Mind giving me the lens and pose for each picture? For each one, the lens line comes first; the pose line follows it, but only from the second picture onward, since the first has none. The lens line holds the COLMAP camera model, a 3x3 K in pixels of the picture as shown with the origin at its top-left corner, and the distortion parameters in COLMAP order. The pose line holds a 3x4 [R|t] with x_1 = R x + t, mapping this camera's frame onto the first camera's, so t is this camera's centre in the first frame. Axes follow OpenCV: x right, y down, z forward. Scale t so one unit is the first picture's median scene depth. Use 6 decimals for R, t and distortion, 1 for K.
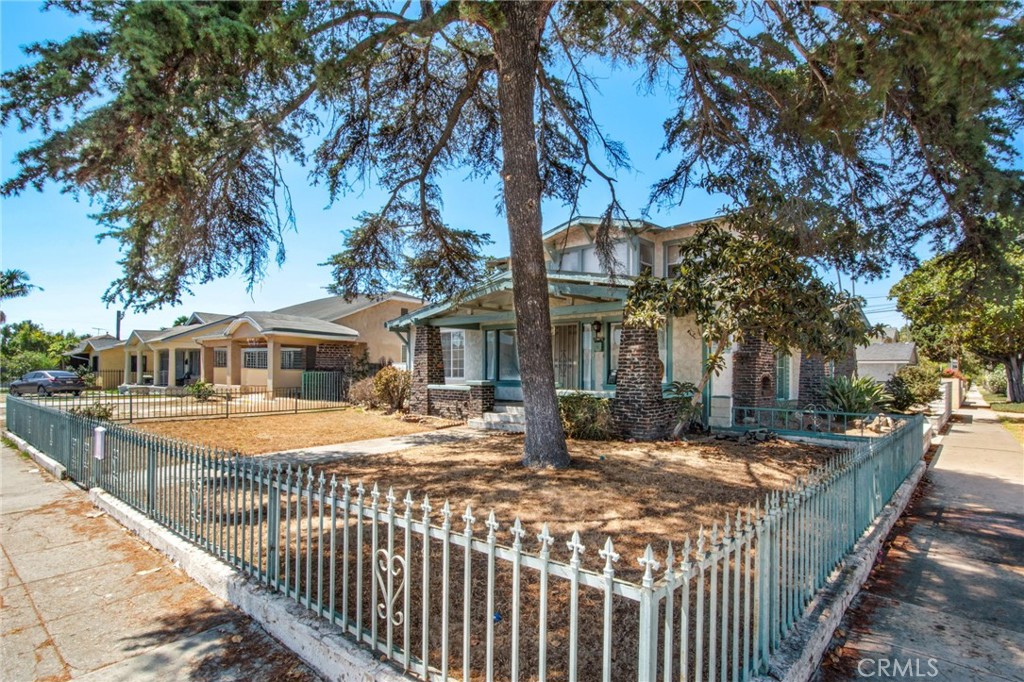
lens RADIAL K [[519.9, 0, 513.1], [0, 519.9, 370.6], [0, 0, 1]] dist [-0.000359, -0.000237]
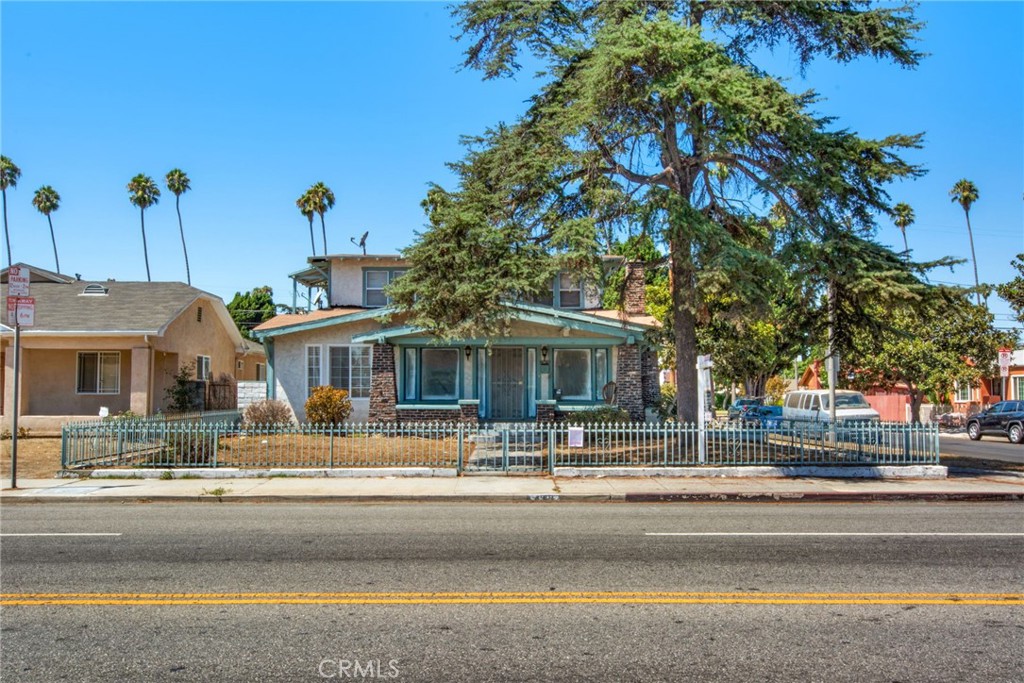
lens RADIAL K [[880.5, 0, 513.4], [0, 880.5, 343.6], [0, 0, 1]] dist [0.024500, -0.012675]
pose [[0.733528, 0.030573, 0.678971, -1.216382], [0.001889, 0.998892, -0.047018, -0.010748], [-0.679657, 0.035772, 0.732658, -0.379585]]
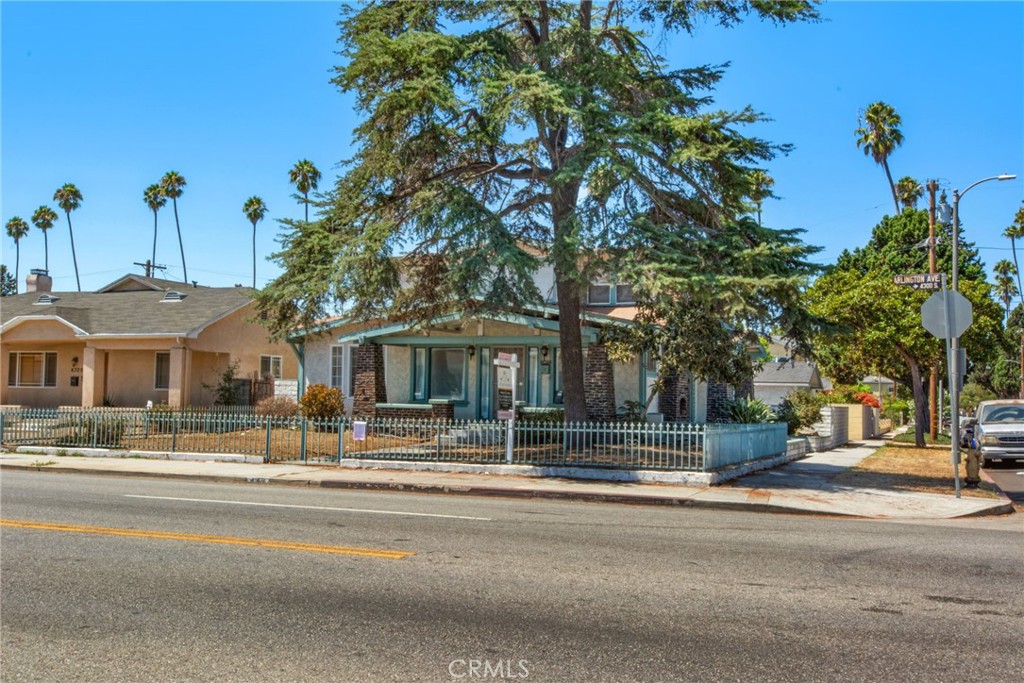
lens RADIAL K [[1050.7, 0, 511.1], [0, 1050.7, 340.9], [0, 0, 1]] dist [0.039702, 0.000000]
pose [[0.941533, 0.027283, 0.335815, -0.648805], [-0.011985, 0.998797, -0.047545, 0.000153], [-0.336708, 0.040741, 0.940727, -1.055764]]
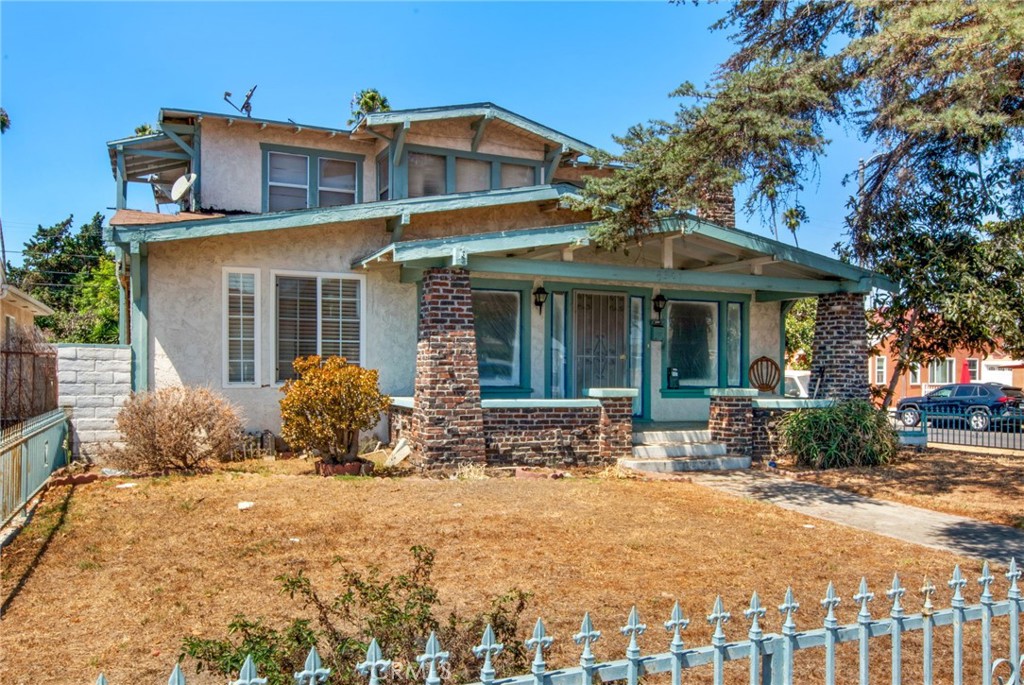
lens RADIAL K [[816.9, 0, 523.1], [0, 816.9, 370.7], [0, 0, 1]] dist [0.005643, -0.019838]
pose [[0.404322, -0.003516, 0.914610, -0.873365], [-0.008948, 0.999930, 0.007800, -0.004814], [-0.914573, -0.011337, 0.404262, 0.739583]]
